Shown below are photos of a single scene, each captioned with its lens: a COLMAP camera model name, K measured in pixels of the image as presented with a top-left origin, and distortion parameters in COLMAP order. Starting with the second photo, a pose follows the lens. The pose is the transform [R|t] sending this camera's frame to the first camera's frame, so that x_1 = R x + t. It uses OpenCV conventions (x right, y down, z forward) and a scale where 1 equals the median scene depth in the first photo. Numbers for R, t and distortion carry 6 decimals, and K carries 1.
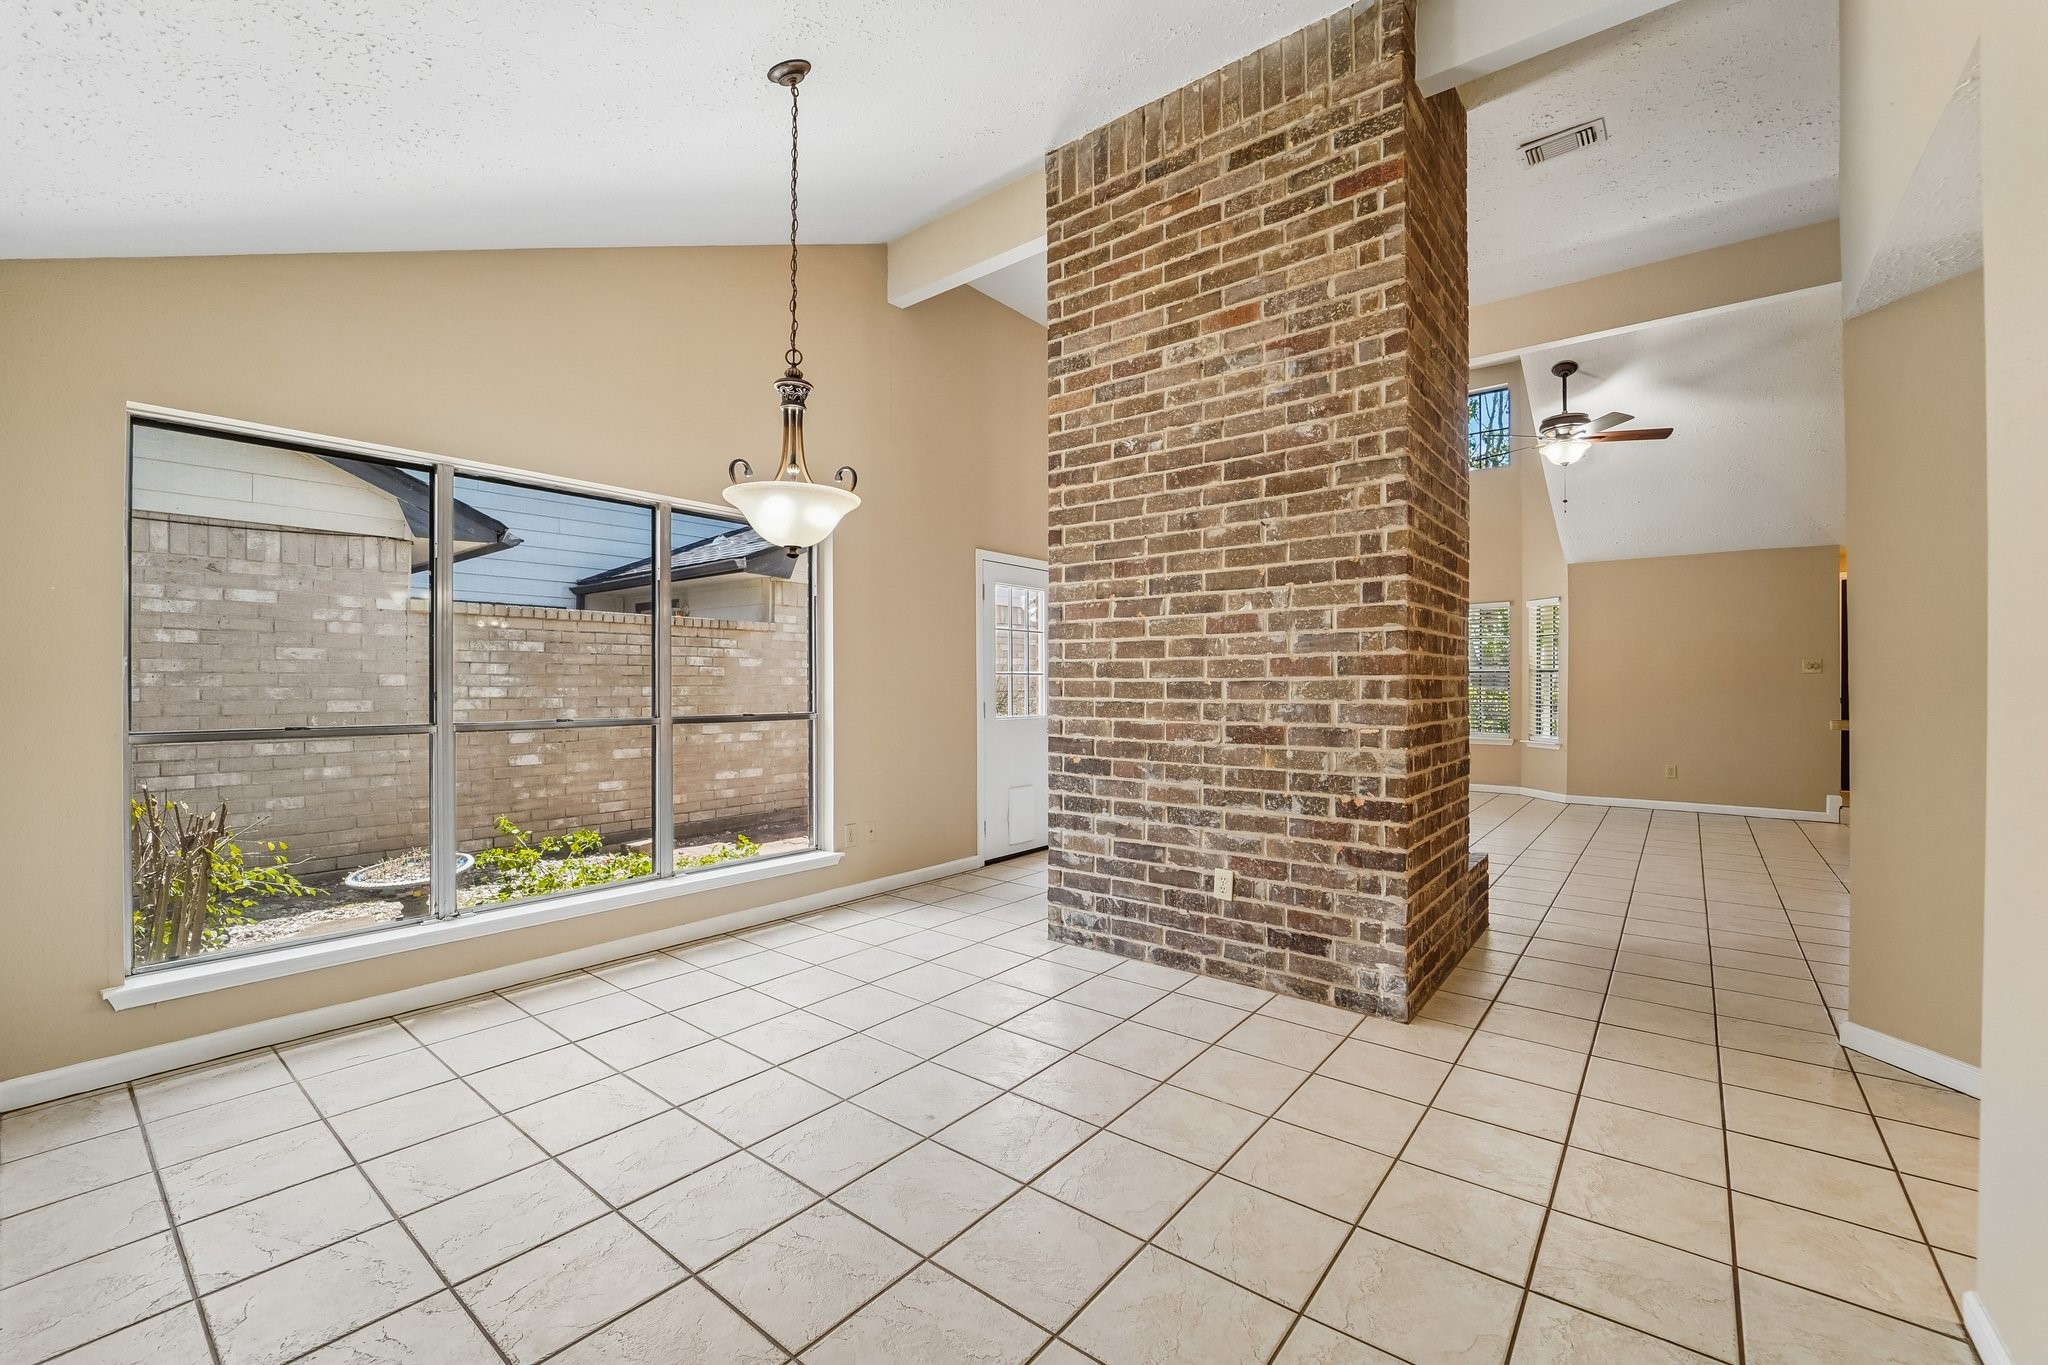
lens RADIAL K [[839.4, 0, 1031.8], [0, 839.4, 682.3], [0, 0, 1]] dist [-0.023124, 0.001112]
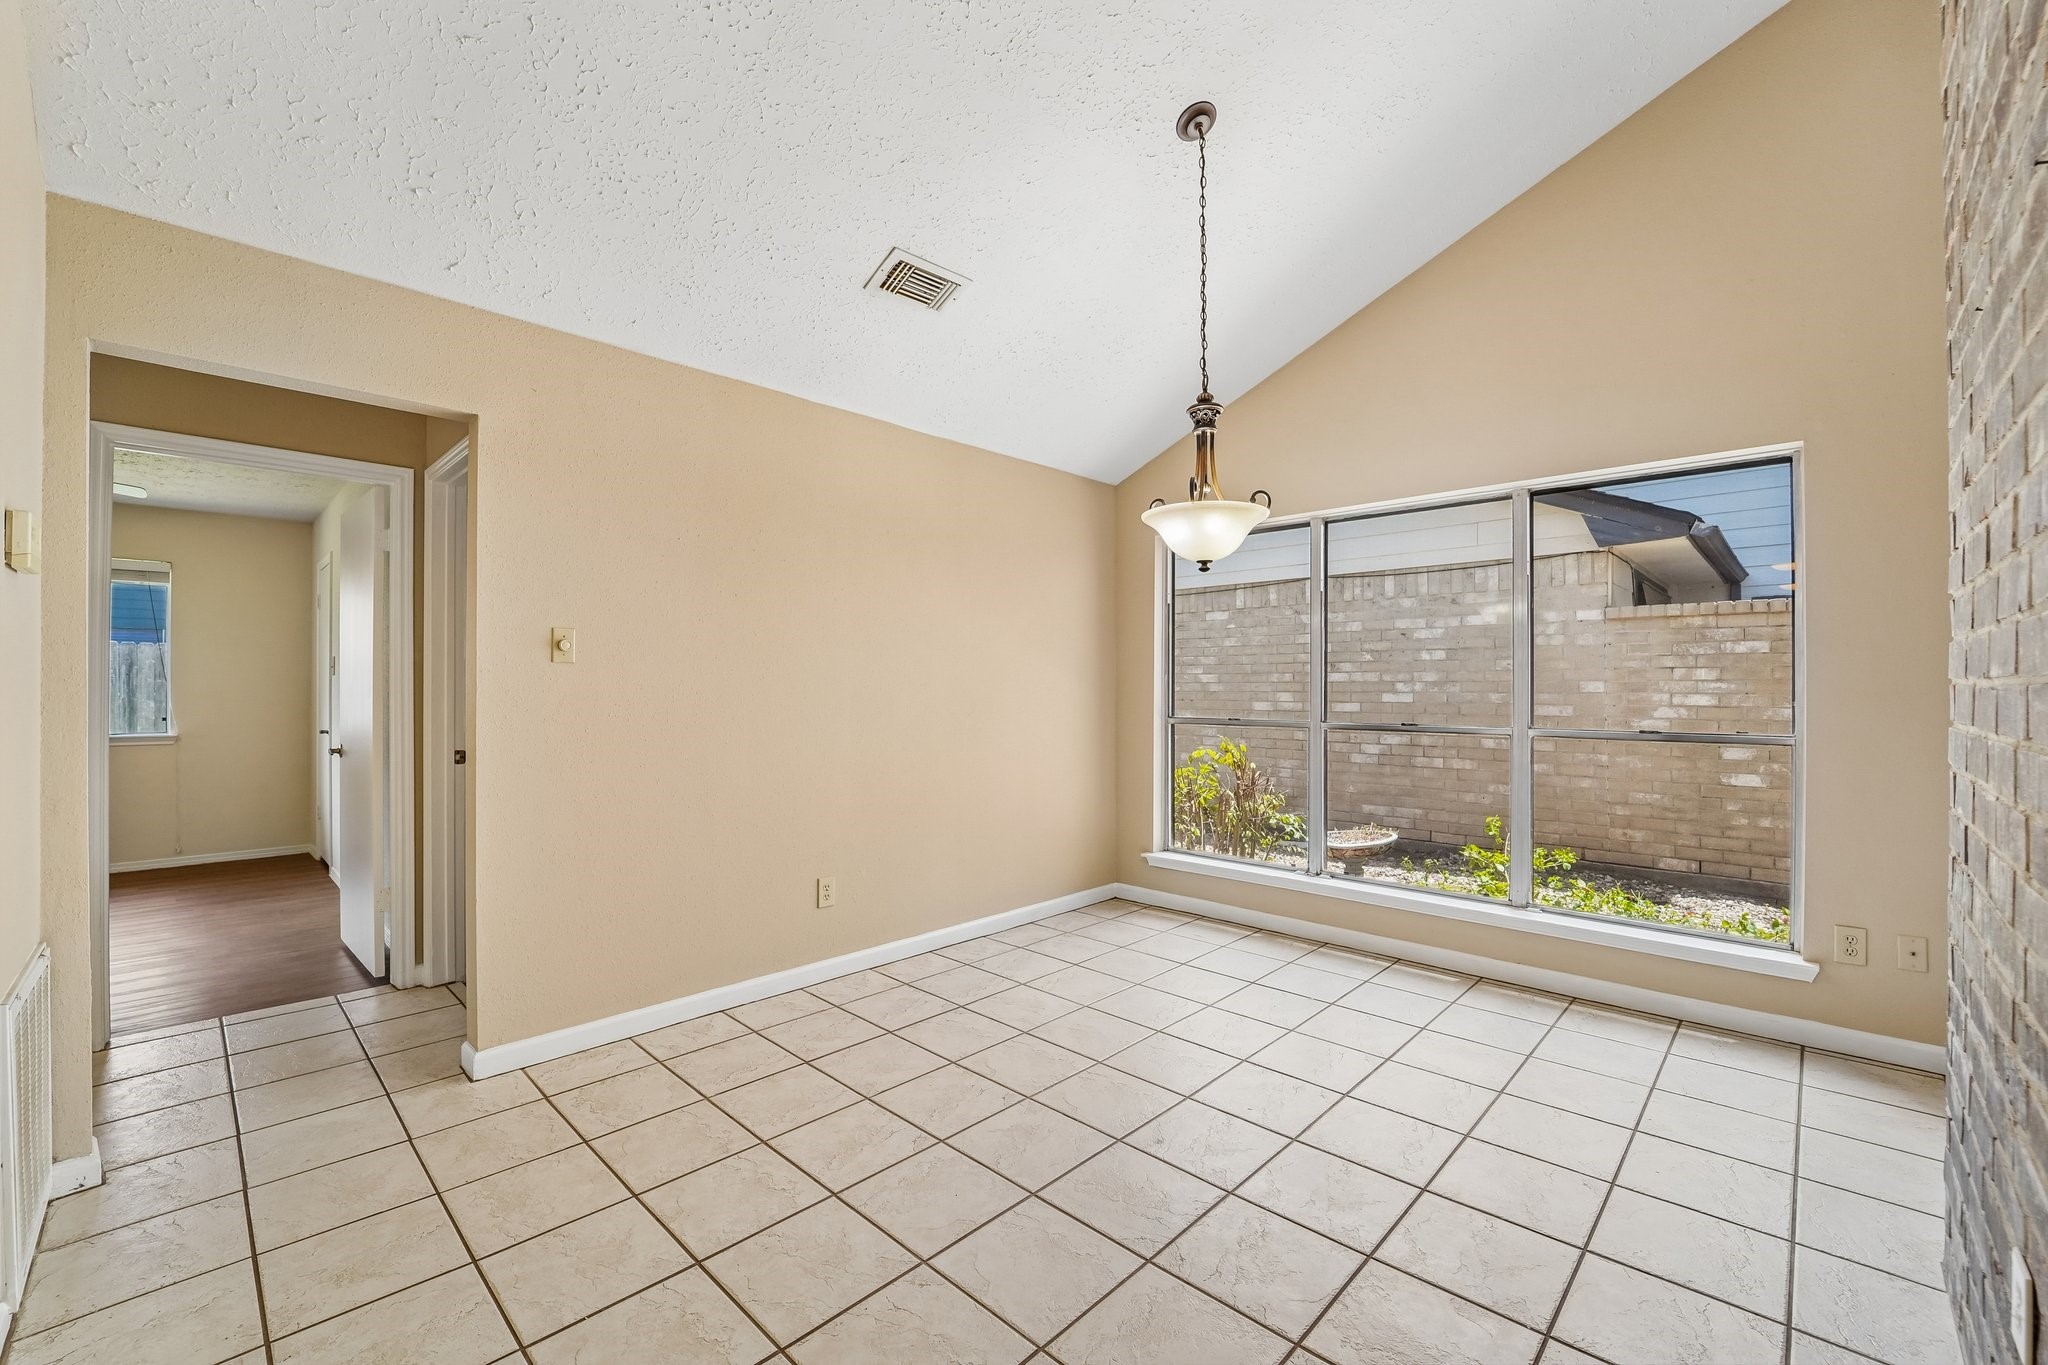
lens RADIAL K [[839.4, 0, 1012.5], [0, 839.4, 682.3], [0, 0, 1]] dist [-0.023124, 0.001112]
pose [[-0.106597, -0.007727, -0.994272, 0.395525], [-0.000761, 0.999970, -0.007690, 0.000156], [0.994302, -0.000063, -0.106600, 0.432023]]
